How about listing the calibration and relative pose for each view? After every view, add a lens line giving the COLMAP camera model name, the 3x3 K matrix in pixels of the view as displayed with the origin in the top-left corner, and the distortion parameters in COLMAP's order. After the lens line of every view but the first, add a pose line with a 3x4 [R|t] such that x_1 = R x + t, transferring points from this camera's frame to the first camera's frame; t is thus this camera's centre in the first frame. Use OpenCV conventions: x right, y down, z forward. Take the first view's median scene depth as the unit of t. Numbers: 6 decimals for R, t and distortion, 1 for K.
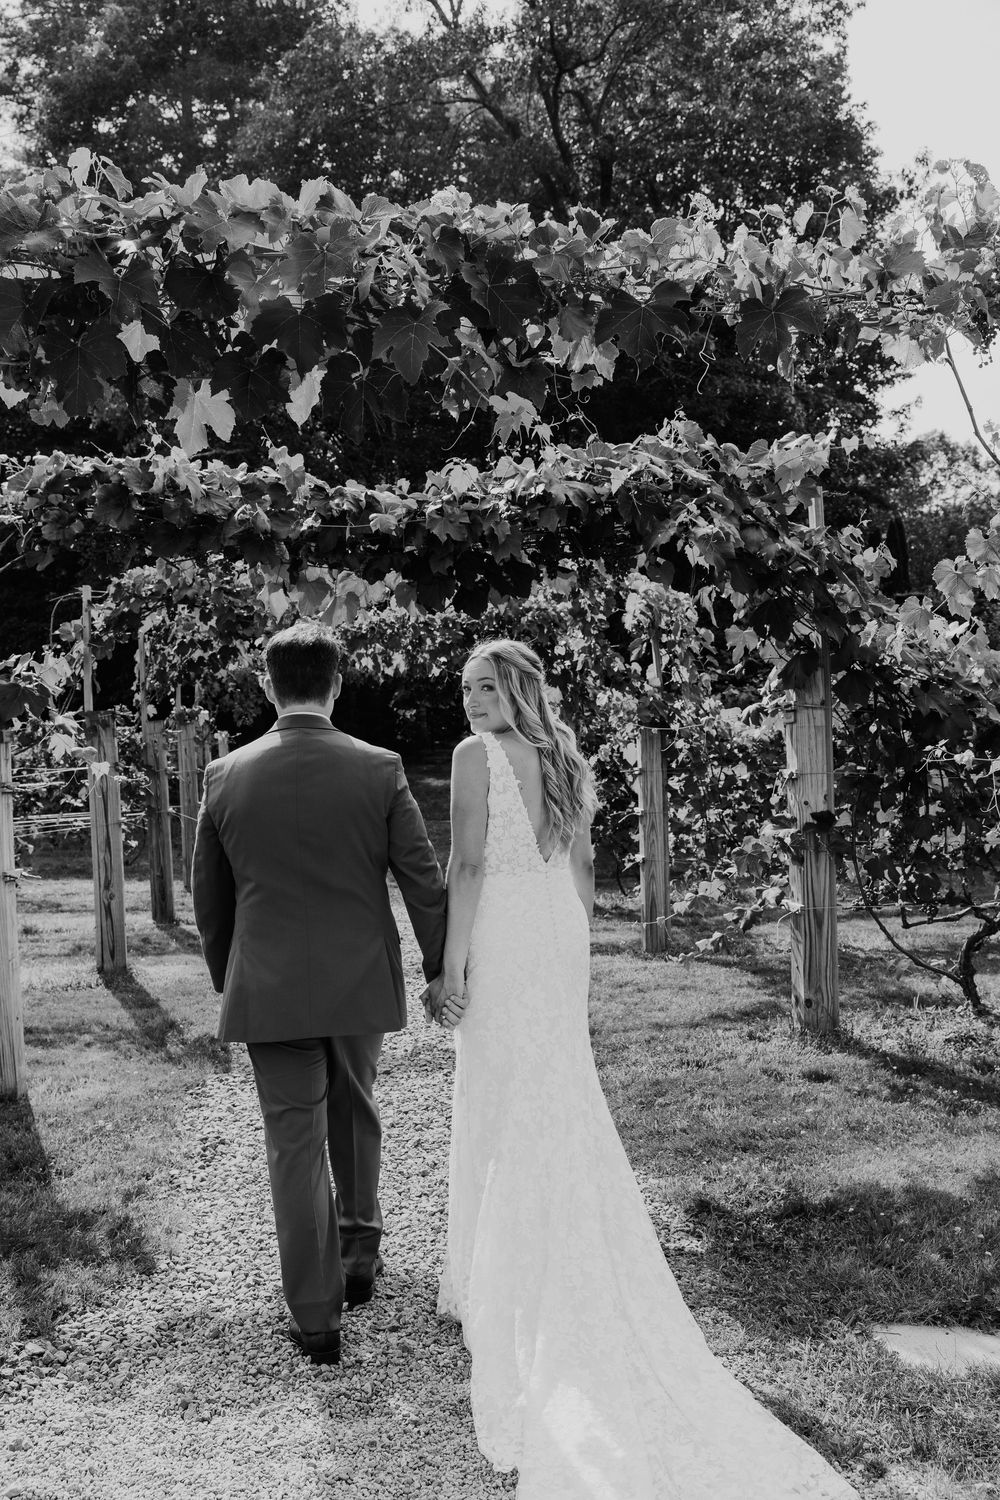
lens RADIAL K [[1443.8, 0, 508.2], [0, 1443.8, 773.4], [0, 0, 1]] dist [0.007197, 0.000000]
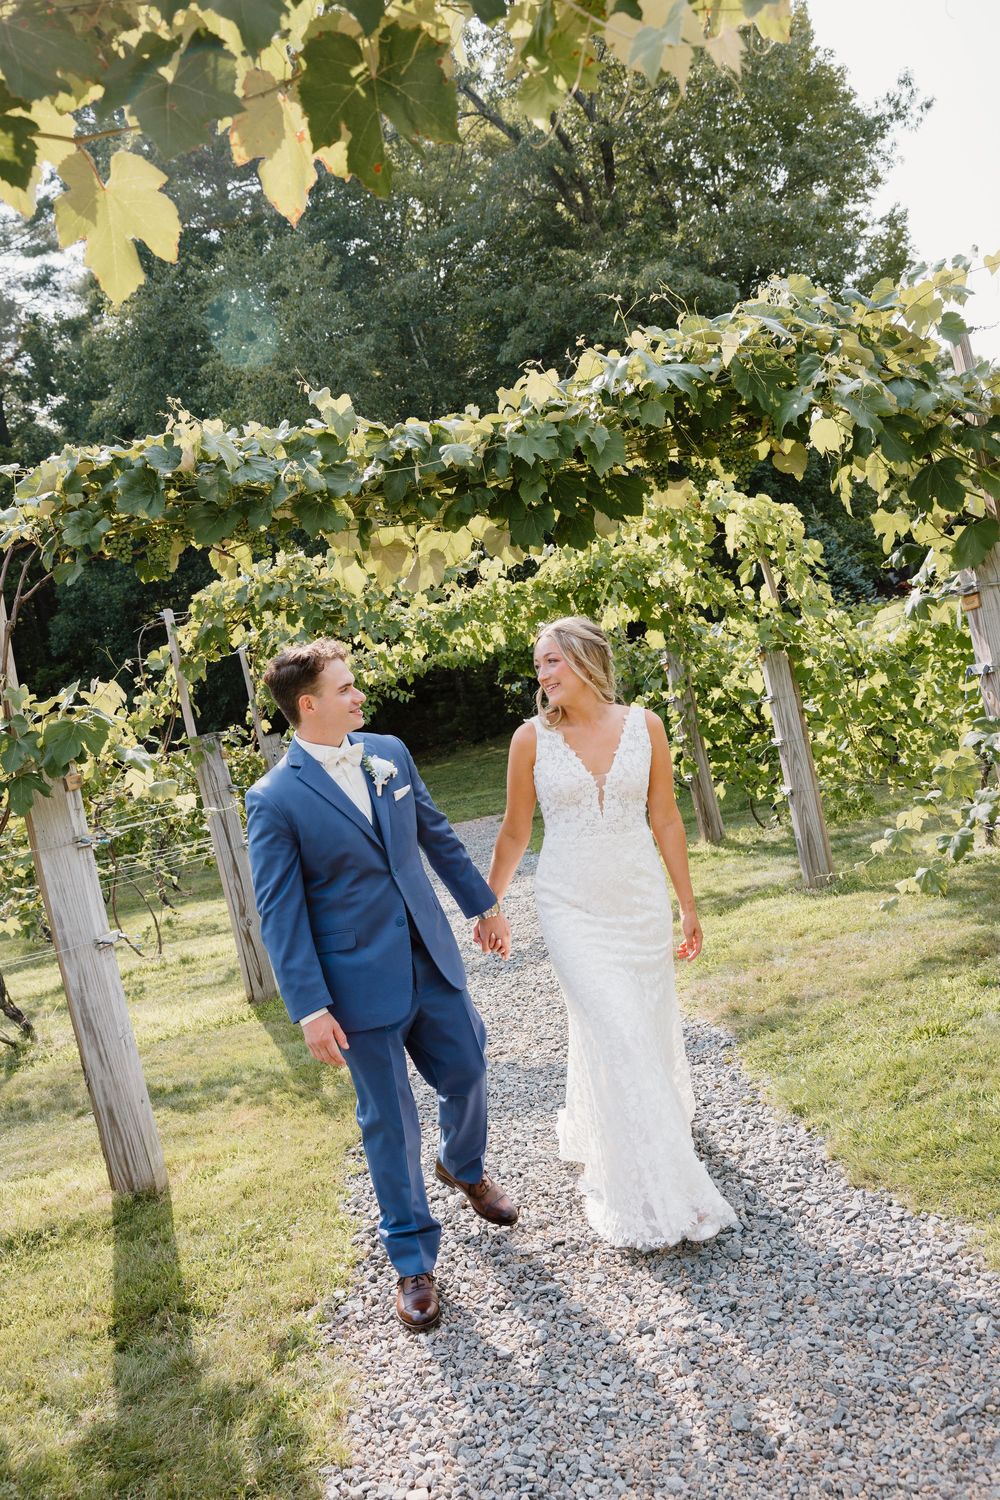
lens RADIAL K [[1335.3, 0, 501.7], [0, 1335.3, 753.0], [0, 0, 1]] dist [-0.023778, -0.010619]
pose [[0.981687, -0.170553, -0.084866, -0.014840], [0.171611, 0.985151, 0.005277, -0.002321], [0.082706, -0.019744, 0.996378, 0.137253]]
